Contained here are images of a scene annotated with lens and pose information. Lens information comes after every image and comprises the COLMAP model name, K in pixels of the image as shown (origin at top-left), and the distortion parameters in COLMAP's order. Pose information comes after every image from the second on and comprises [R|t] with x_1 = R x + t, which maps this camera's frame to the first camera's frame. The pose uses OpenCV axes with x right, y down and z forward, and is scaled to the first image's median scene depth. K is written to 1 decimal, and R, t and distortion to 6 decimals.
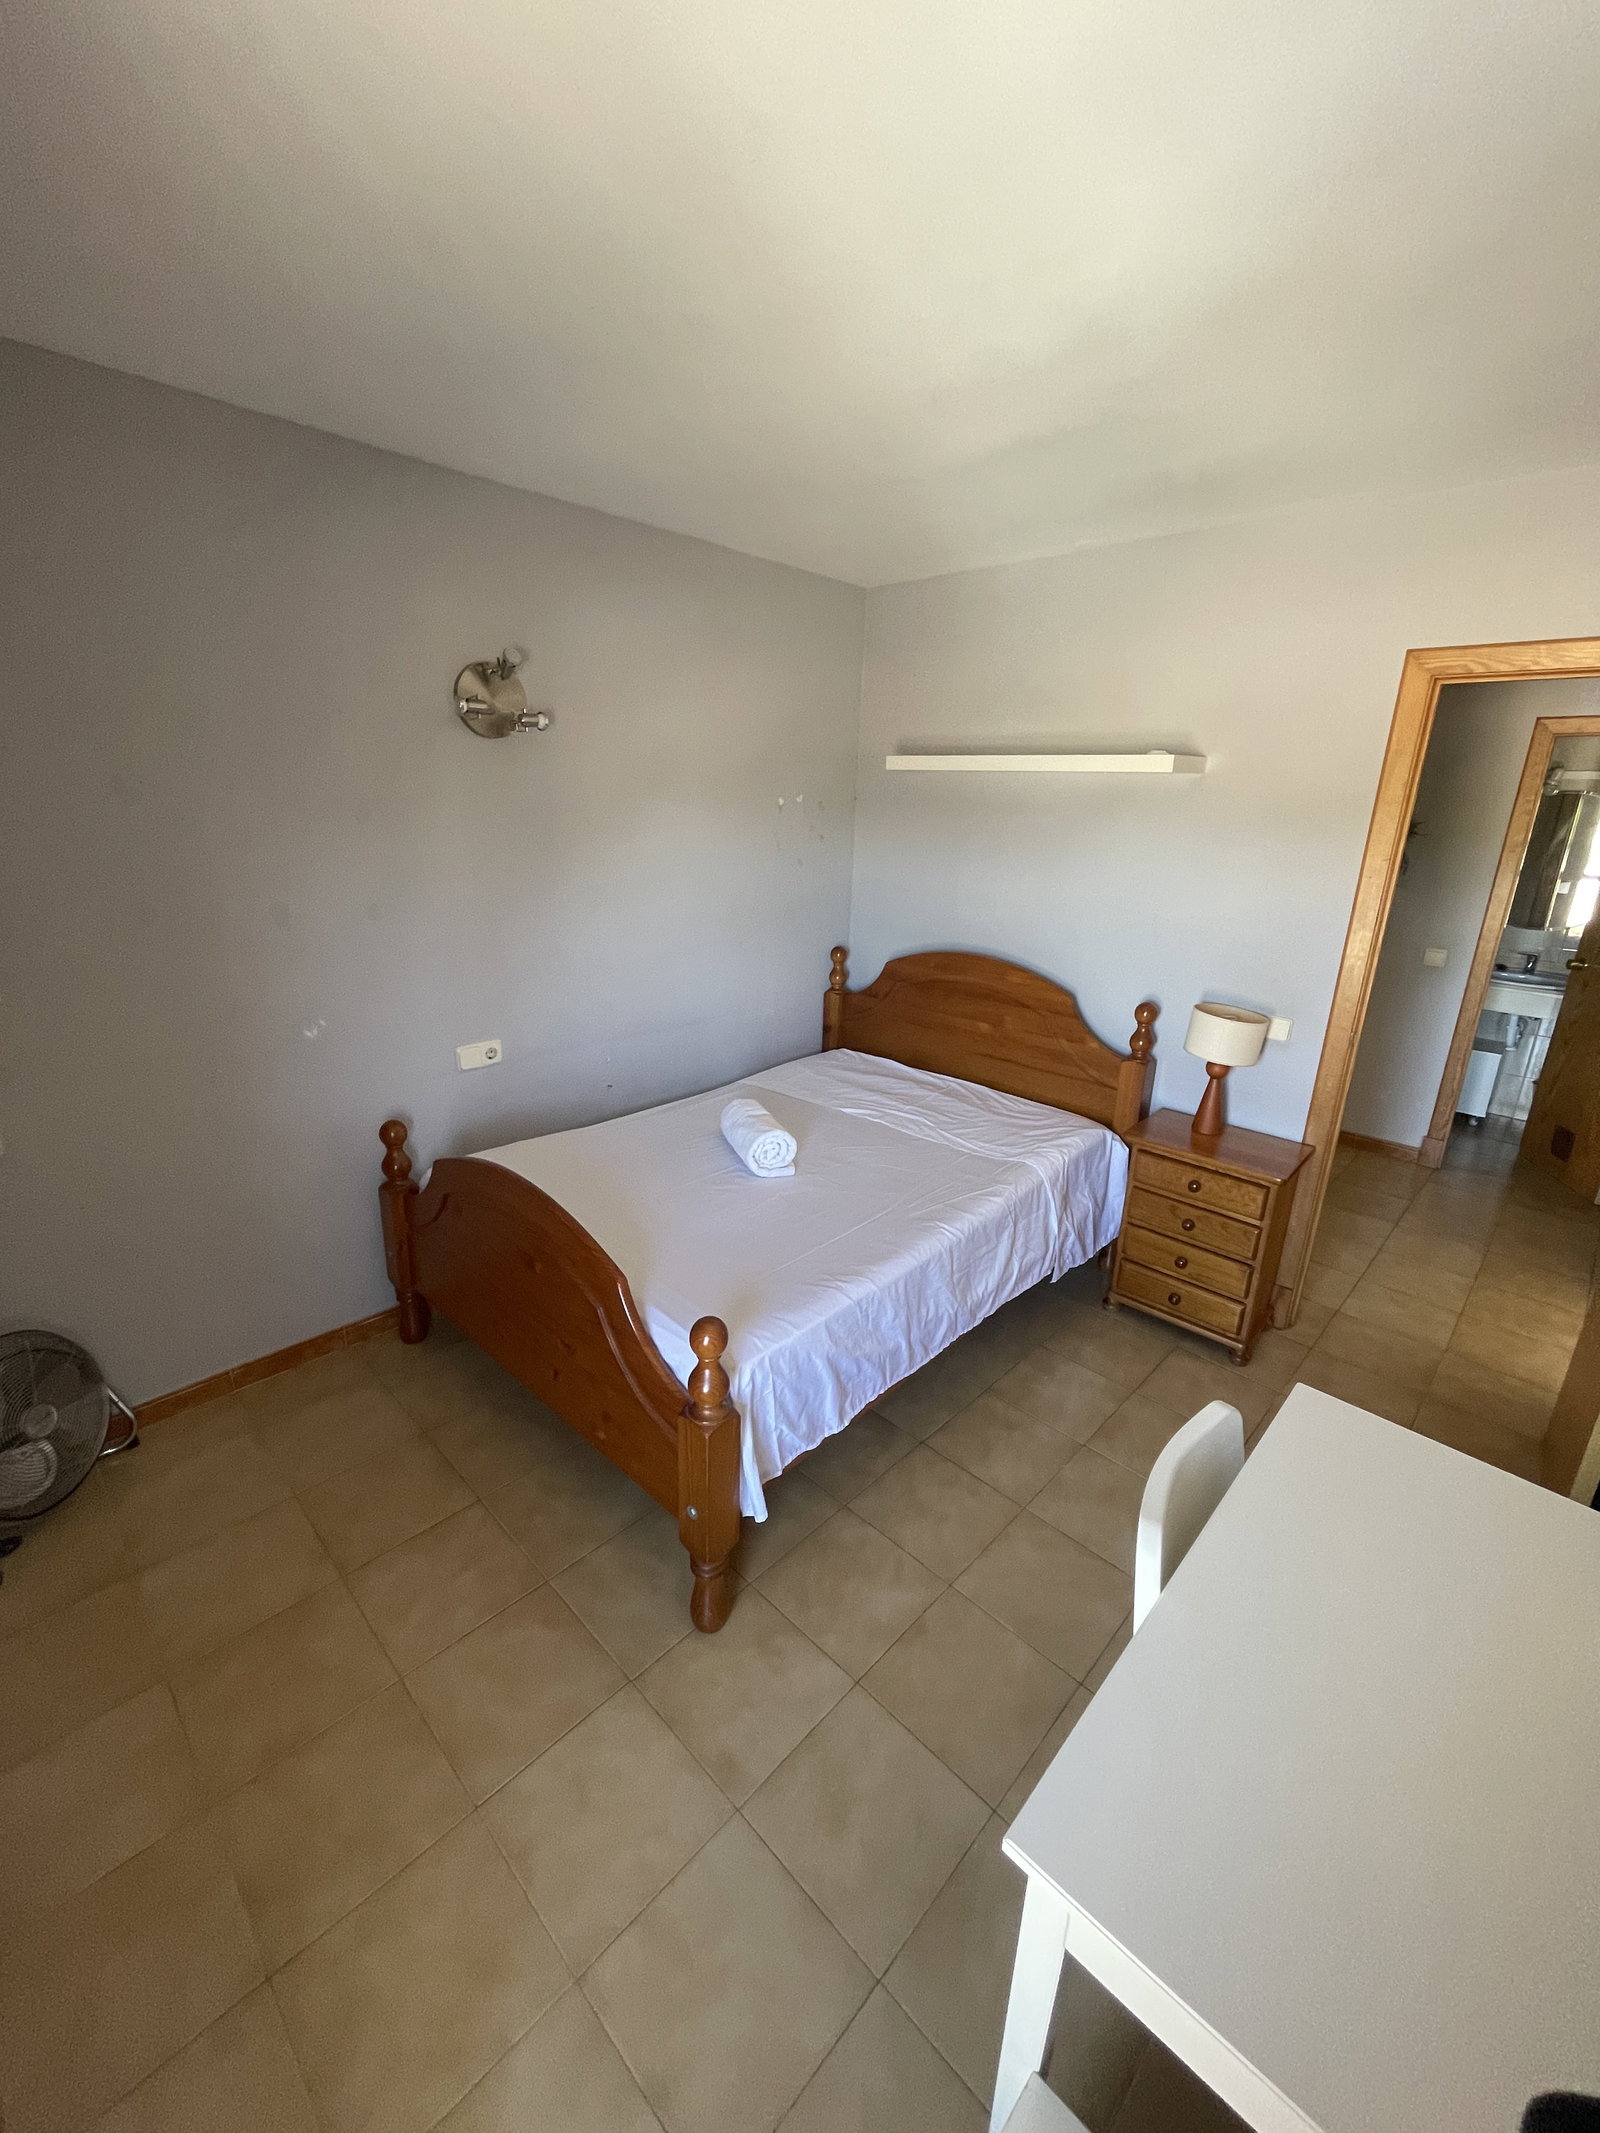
lens RADIAL K [[865.2, 0, 807.5], [0, 865.2, 1051.1], [0, 0, 1]] dist [-0.007983, 0.003175]
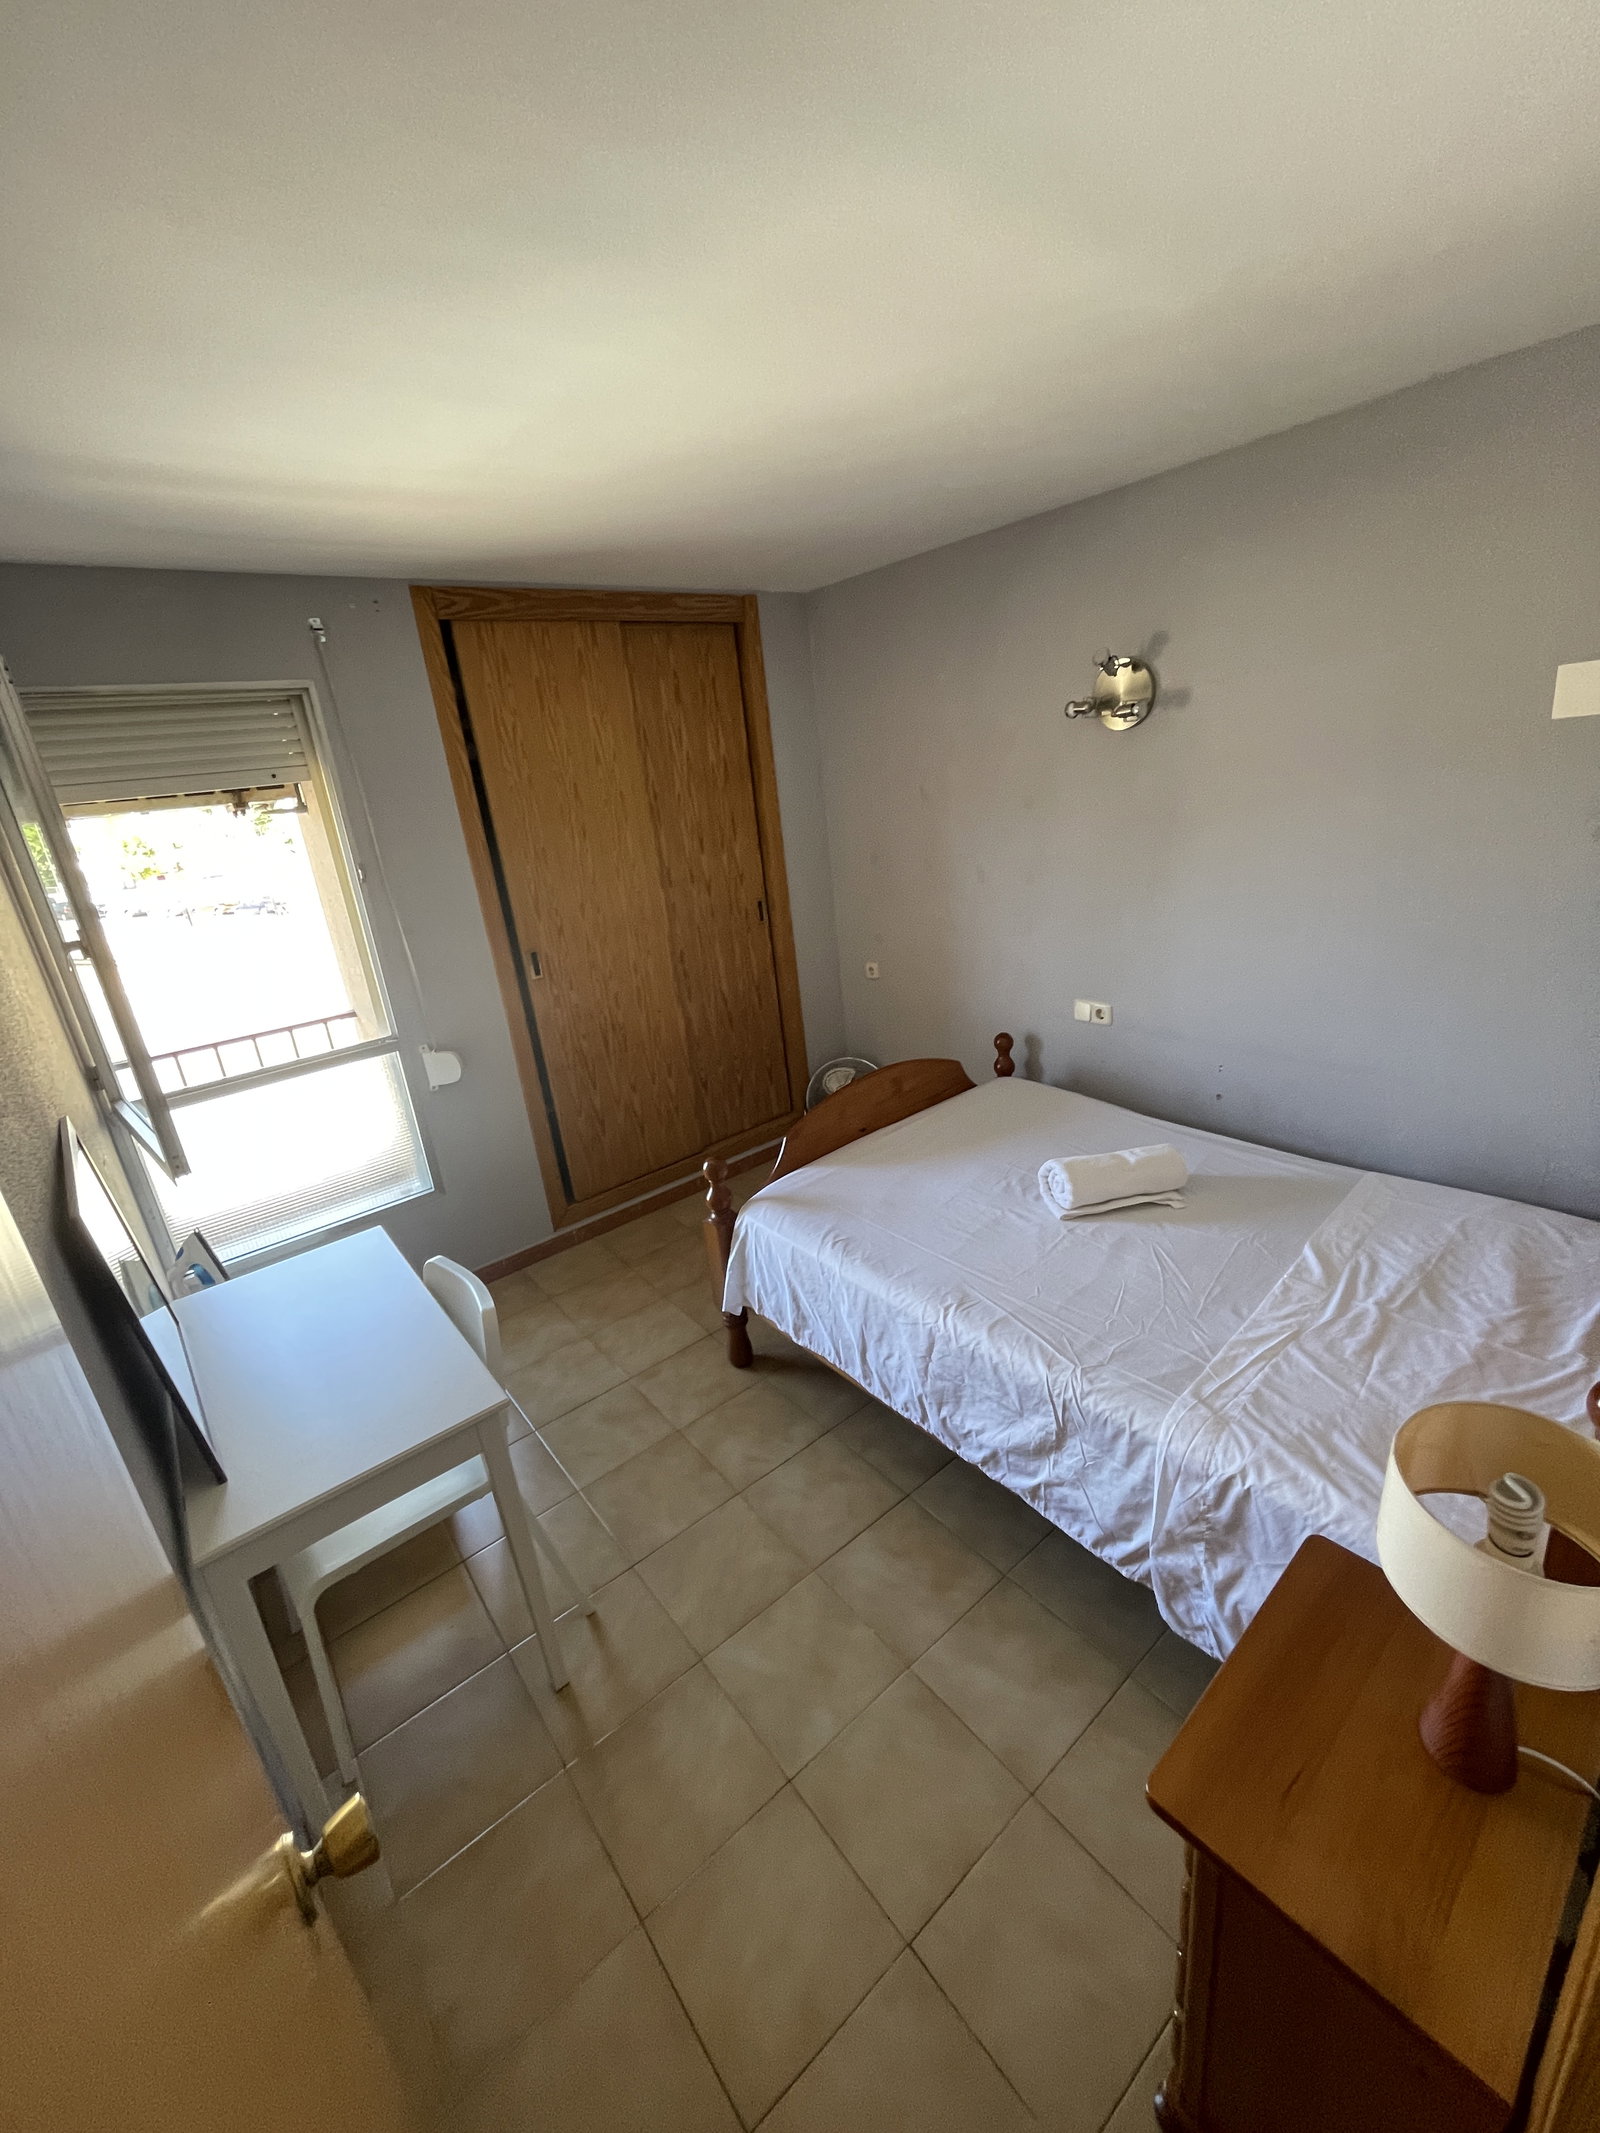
lens RADIAL K [[865.2, 0, 807.9], [0, 865.2, 1051.7], [0, 0, 1]] dist [-0.007983, 0.003175]
pose [[-0.130325, 0.297360, -0.945829, 0.815973], [-0.189329, 0.928947, 0.318140, -0.254774], [0.973227, 0.220534, -0.064766, 0.768616]]
